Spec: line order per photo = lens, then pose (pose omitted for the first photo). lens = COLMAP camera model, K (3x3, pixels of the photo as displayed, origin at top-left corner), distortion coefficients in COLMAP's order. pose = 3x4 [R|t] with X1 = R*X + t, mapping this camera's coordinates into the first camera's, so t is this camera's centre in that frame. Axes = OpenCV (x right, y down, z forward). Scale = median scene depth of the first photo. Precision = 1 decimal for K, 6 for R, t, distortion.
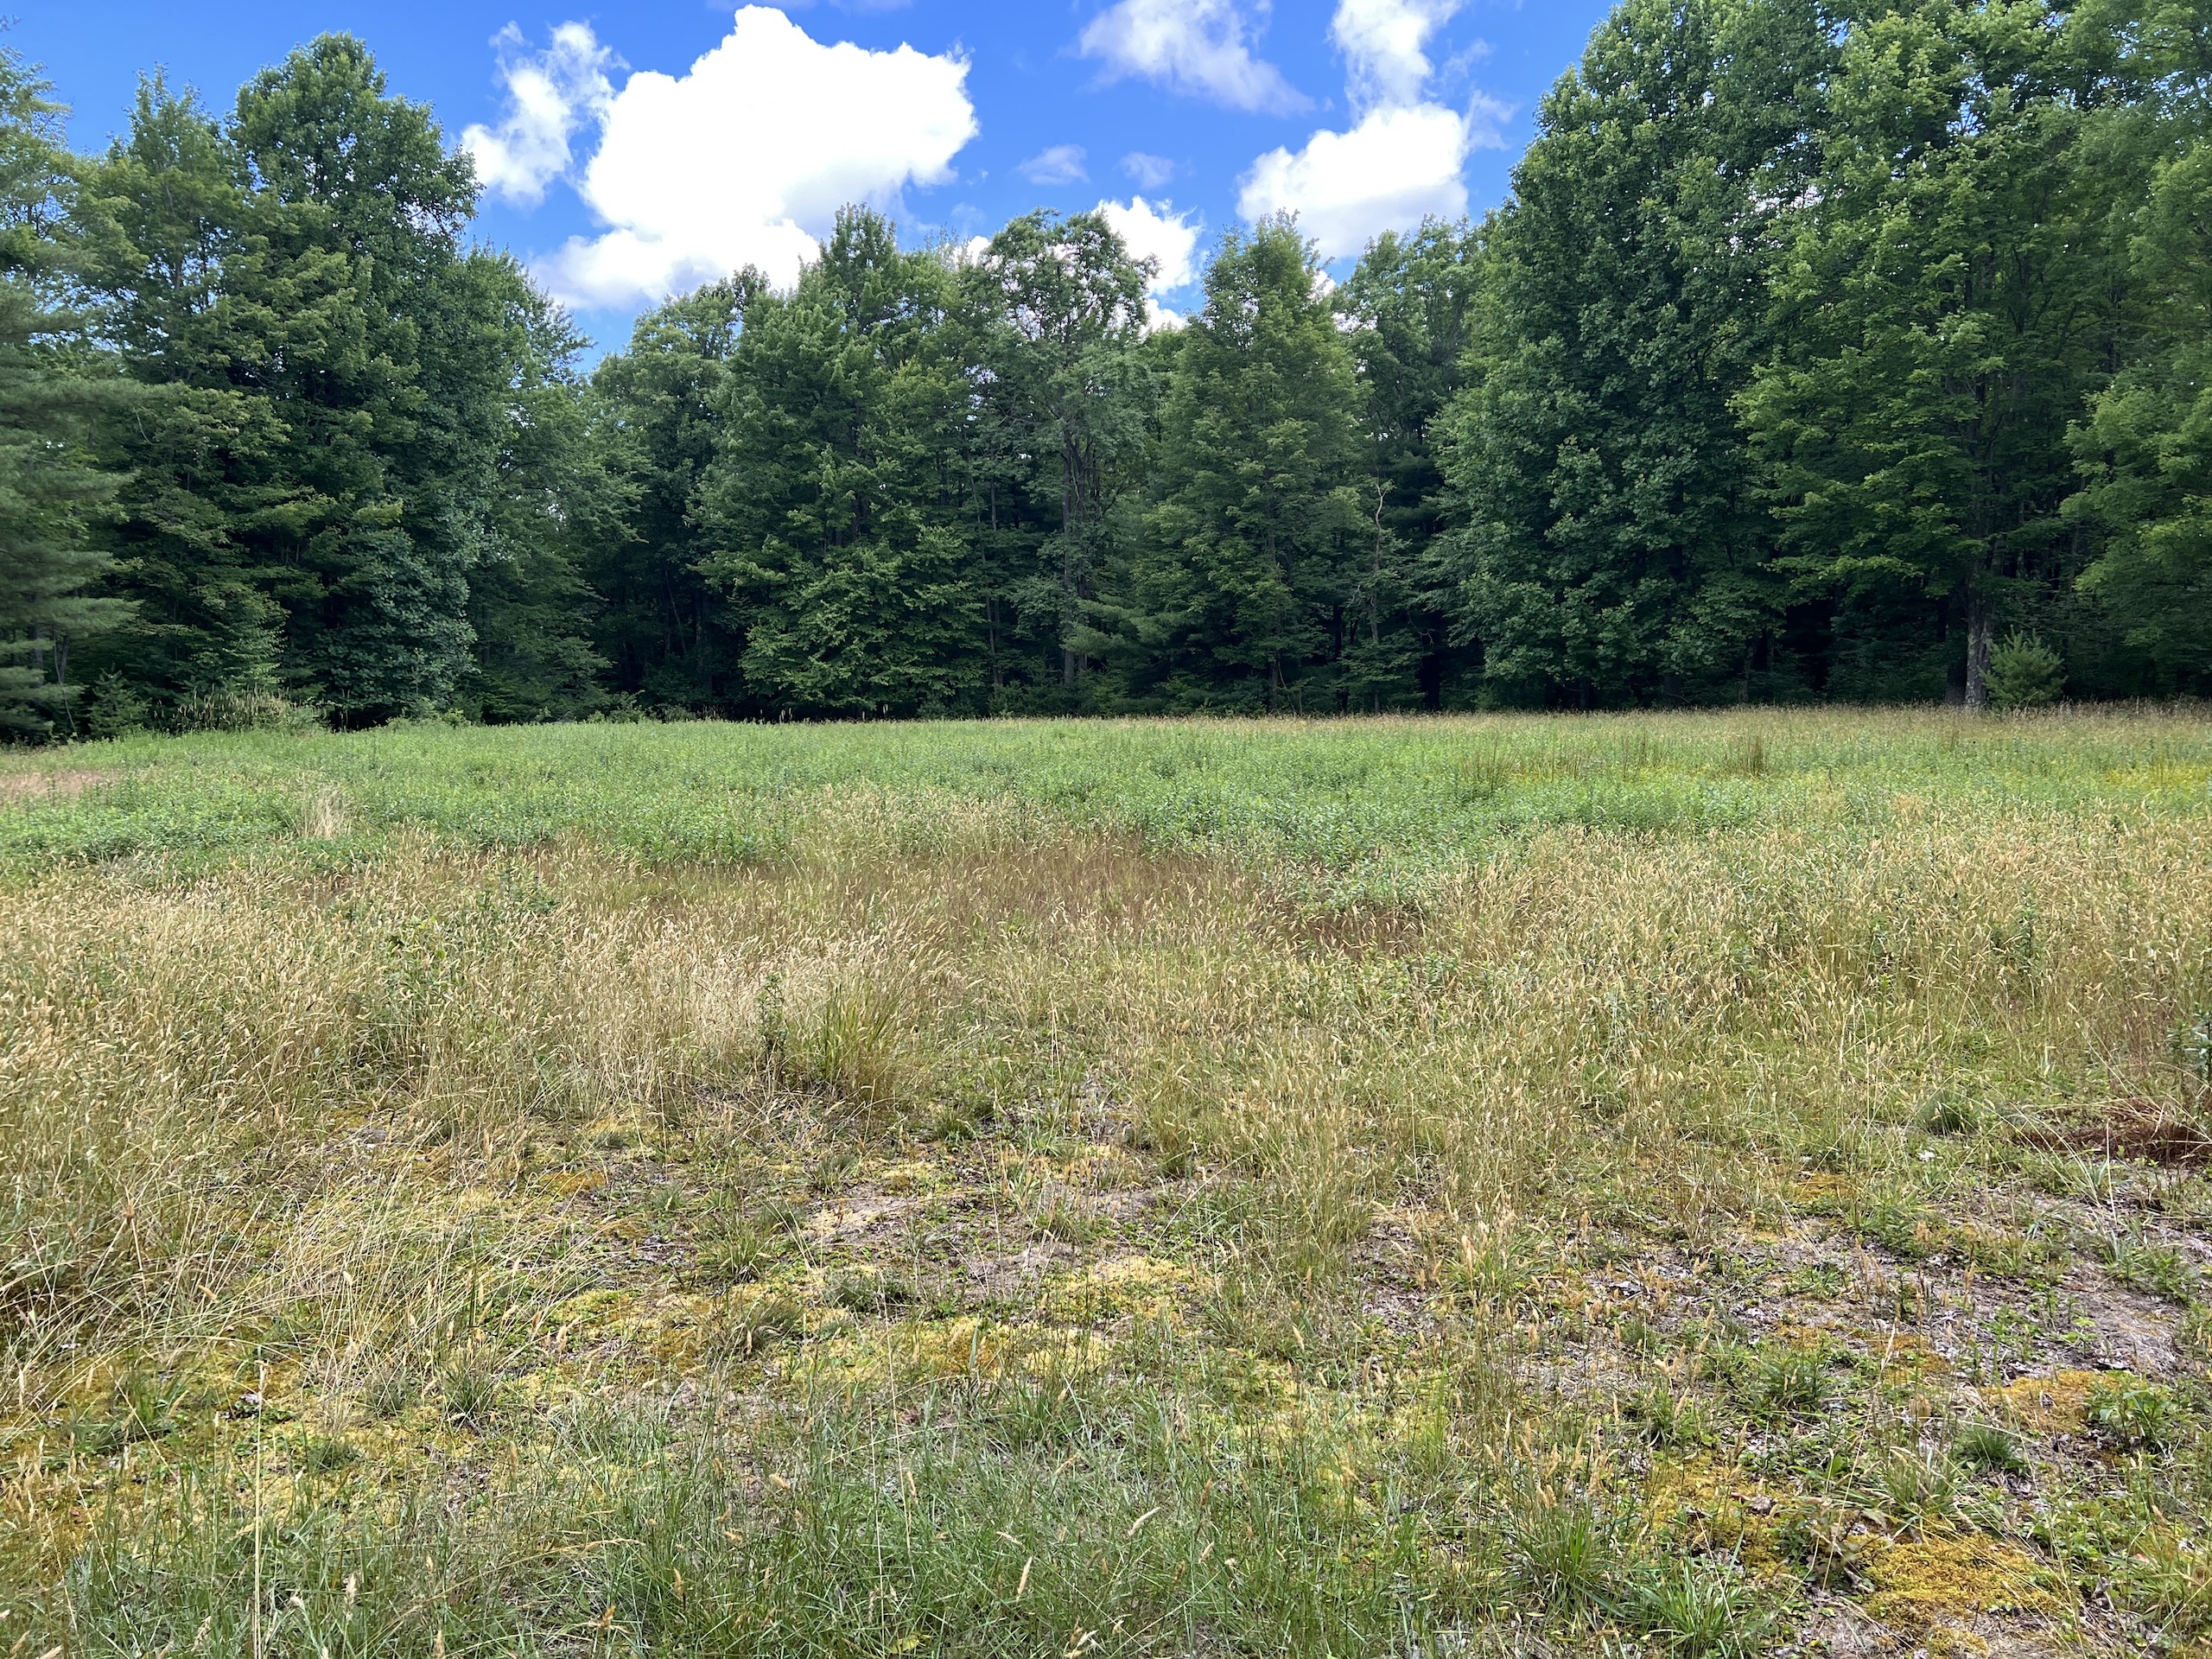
lens RADIAL K [[1615.4, 0, 1093.3], [0, 1615.4, 827.5], [0, 0, 1]] dist [0.002536, -0.015467]
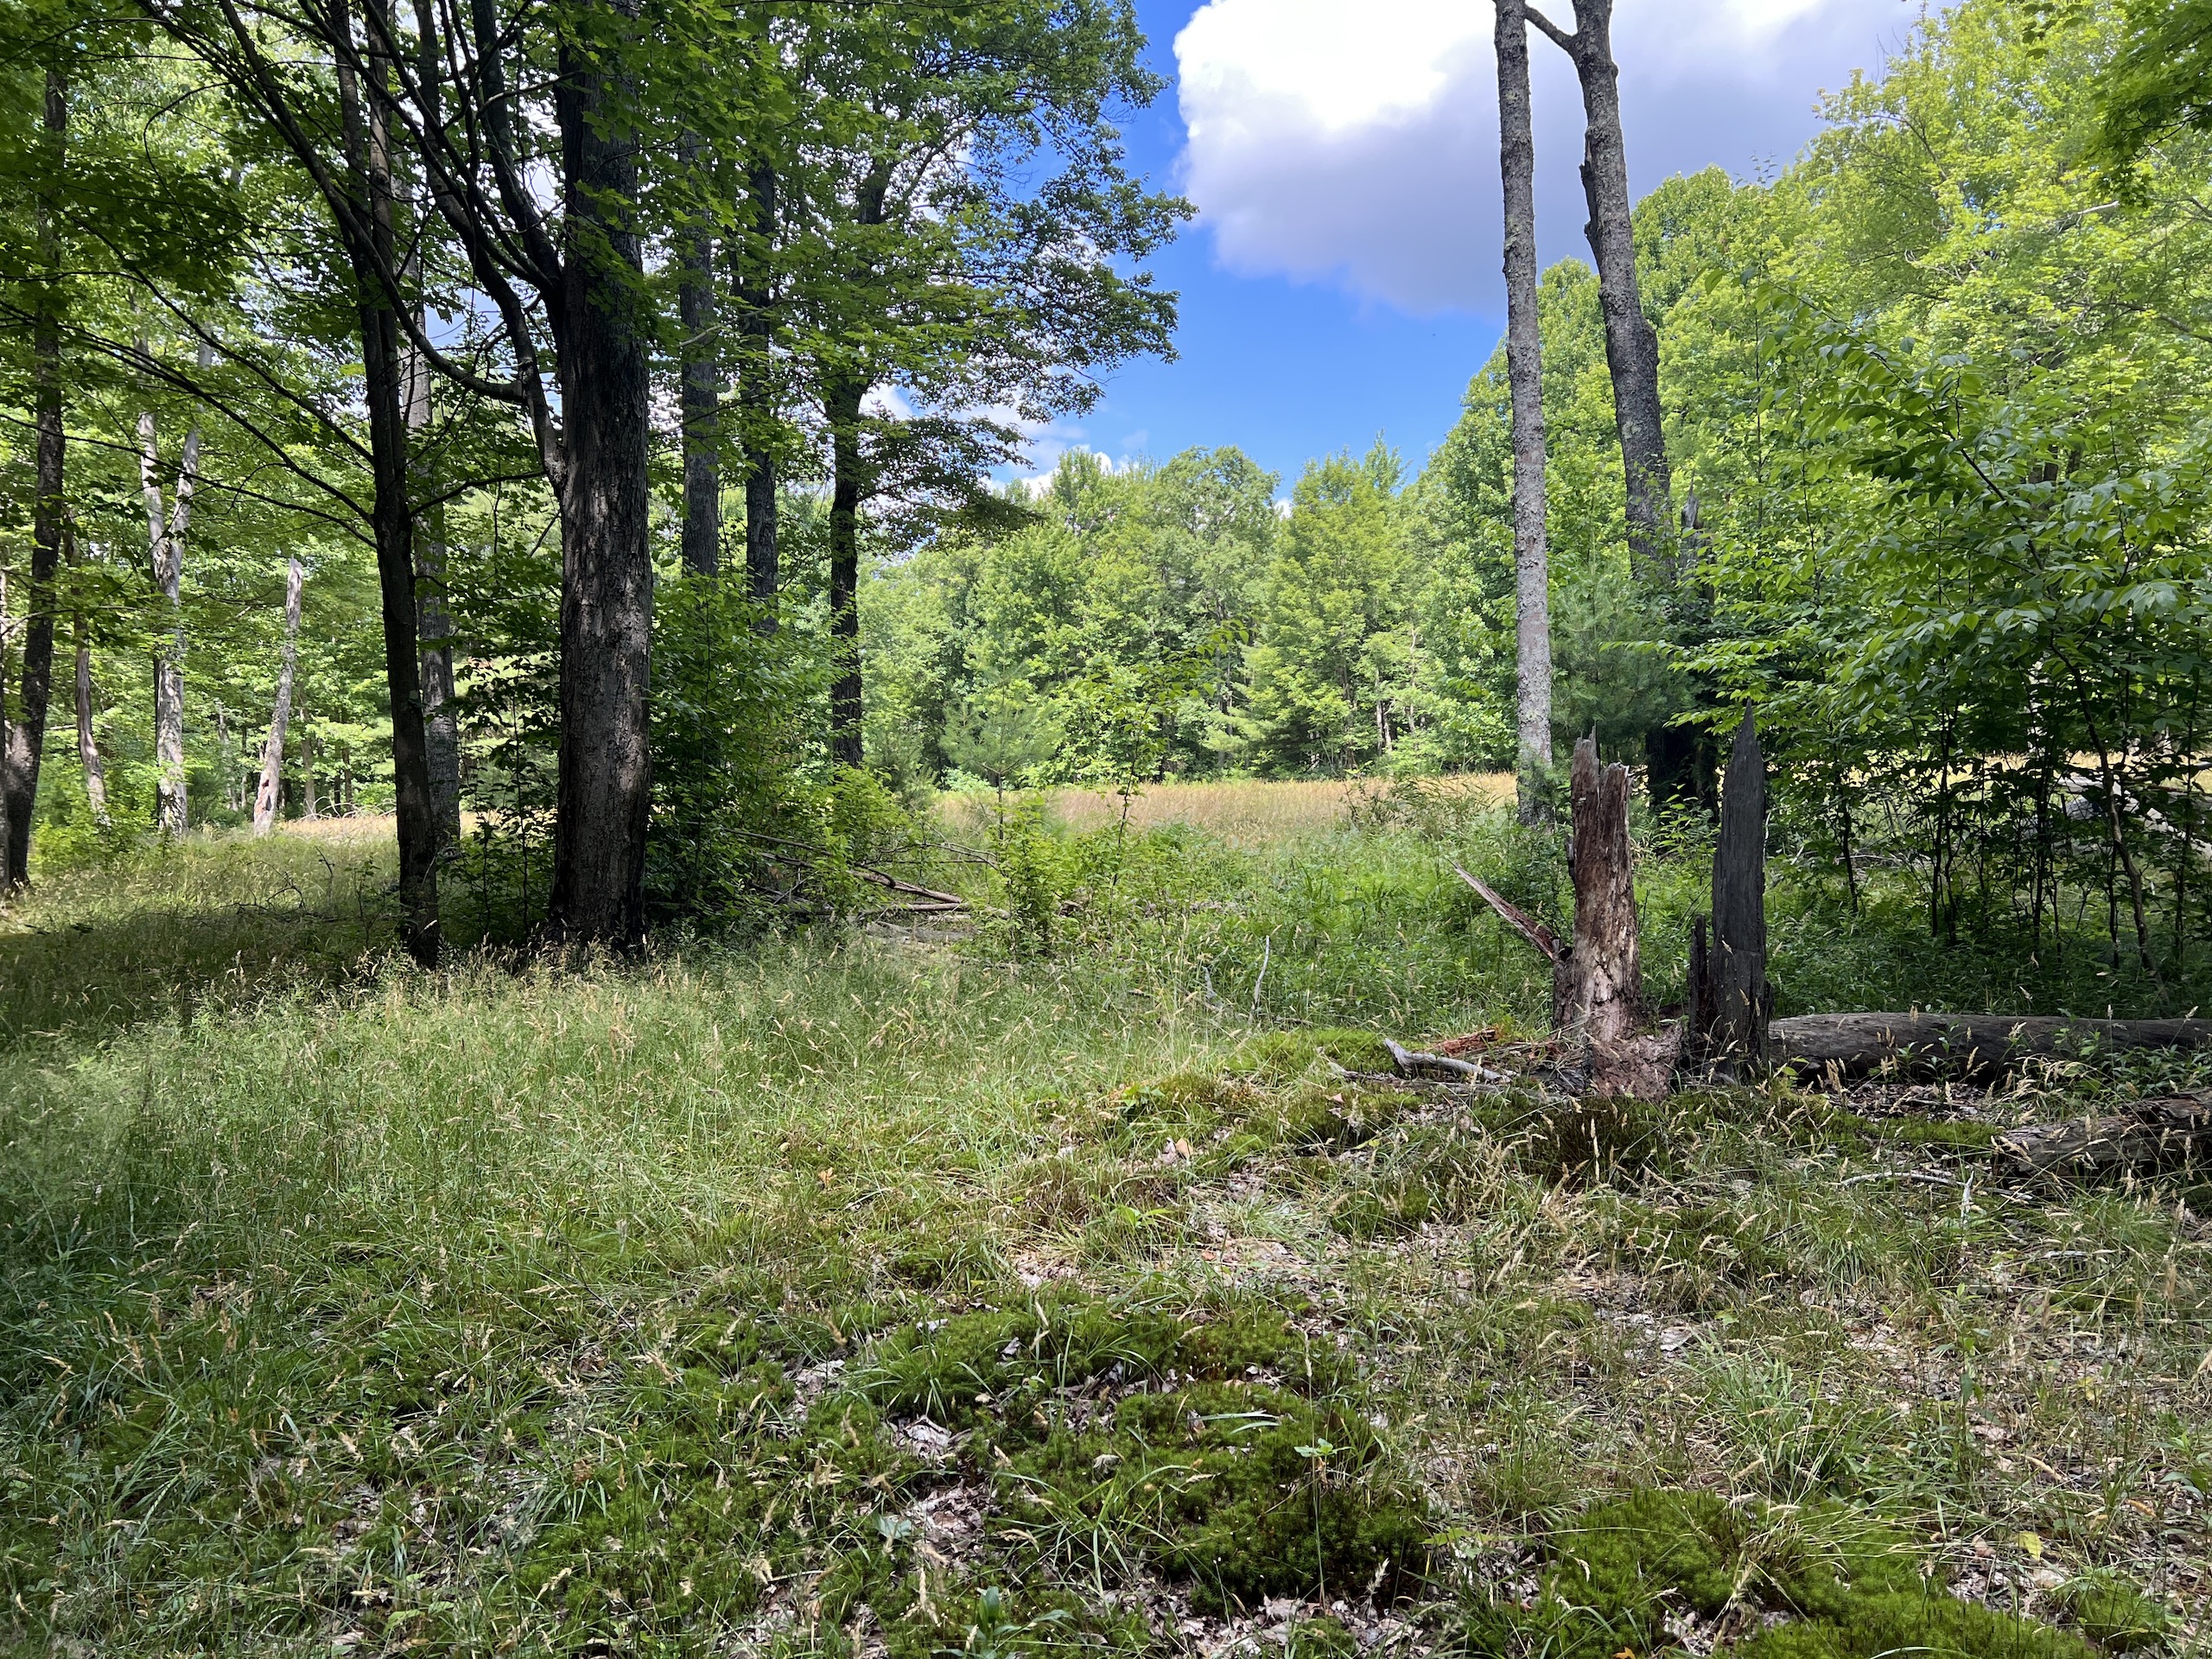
lens RADIAL K [[1615.4, 0, 1113.6], [0, 1615.4, 830.0], [0, 0, 1]] dist [0.002536, -0.015467]
pose [[0.979447, -0.020021, -0.200706, 0.185961], [0.007613, 0.998022, -0.062402, 0.052637], [0.201559, 0.059591, 0.977662, -0.426864]]
